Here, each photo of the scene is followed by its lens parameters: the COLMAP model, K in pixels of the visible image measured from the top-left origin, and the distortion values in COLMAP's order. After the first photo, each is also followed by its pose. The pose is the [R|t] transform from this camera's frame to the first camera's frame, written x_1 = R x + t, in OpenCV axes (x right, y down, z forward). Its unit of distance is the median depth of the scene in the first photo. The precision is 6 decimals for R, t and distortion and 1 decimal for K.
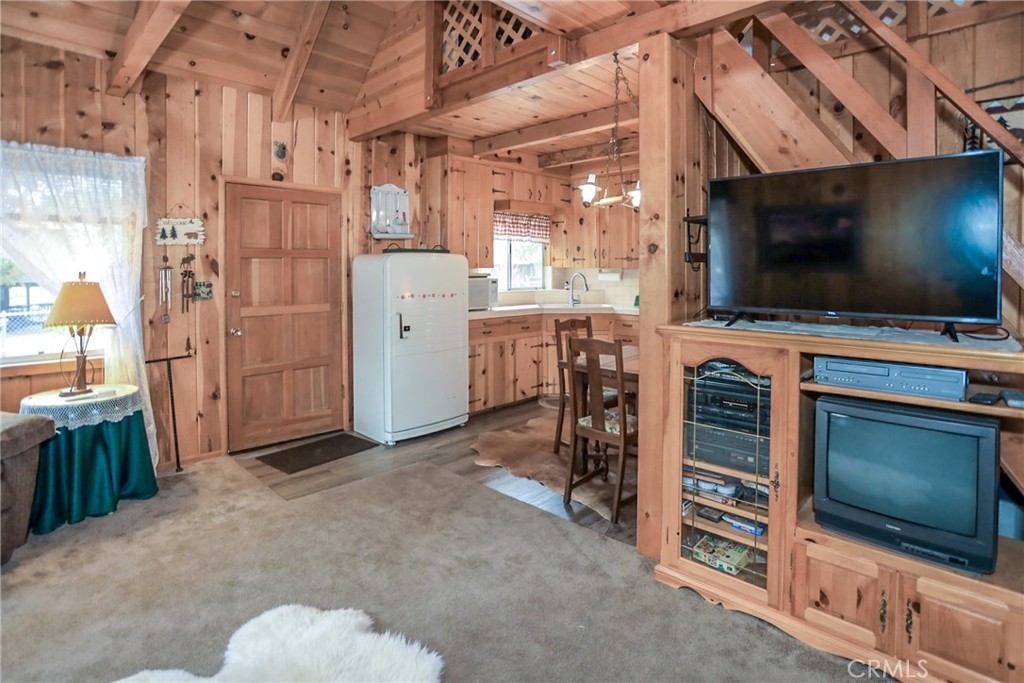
lens RADIAL K [[507.6, 0, 490.2], [0, 507.6, 292.7], [0, 0, 1]] dist [-0.047490, 0.022786]
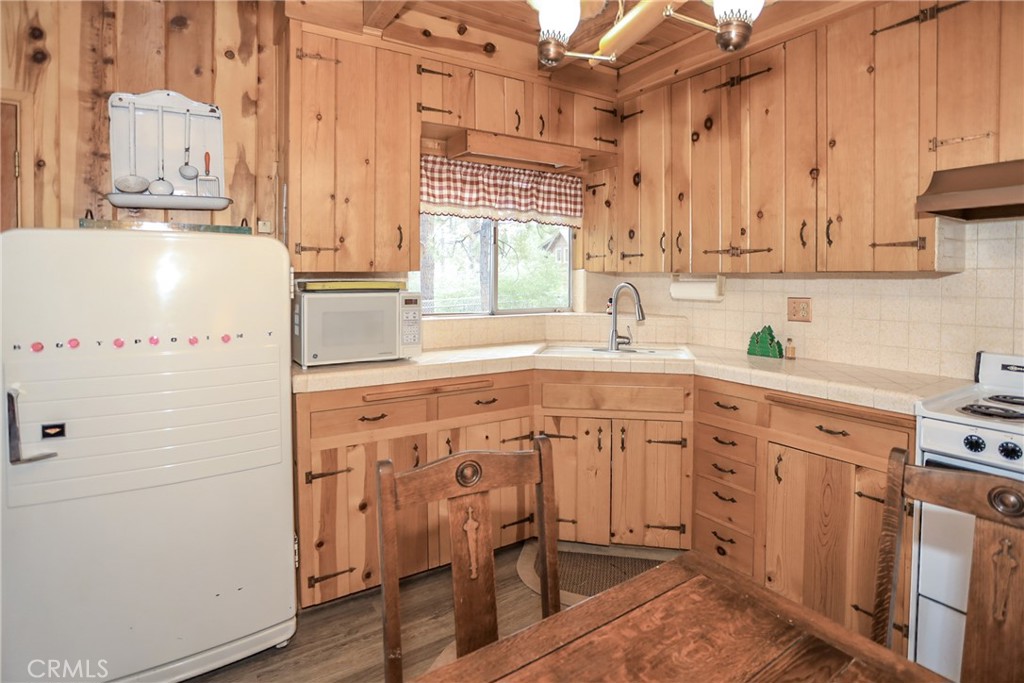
lens RADIAL K [[507.6, 0, 490.2], [0, 507.6, 292.7], [0, 0, 1]] dist [-0.047490, 0.022786]
pose [[0.972637, 0.011374, -0.232052, 0.178820], [-0.014314, 0.999837, -0.010989, -0.024365], [0.231890, 0.014010, 0.972641, 0.553942]]
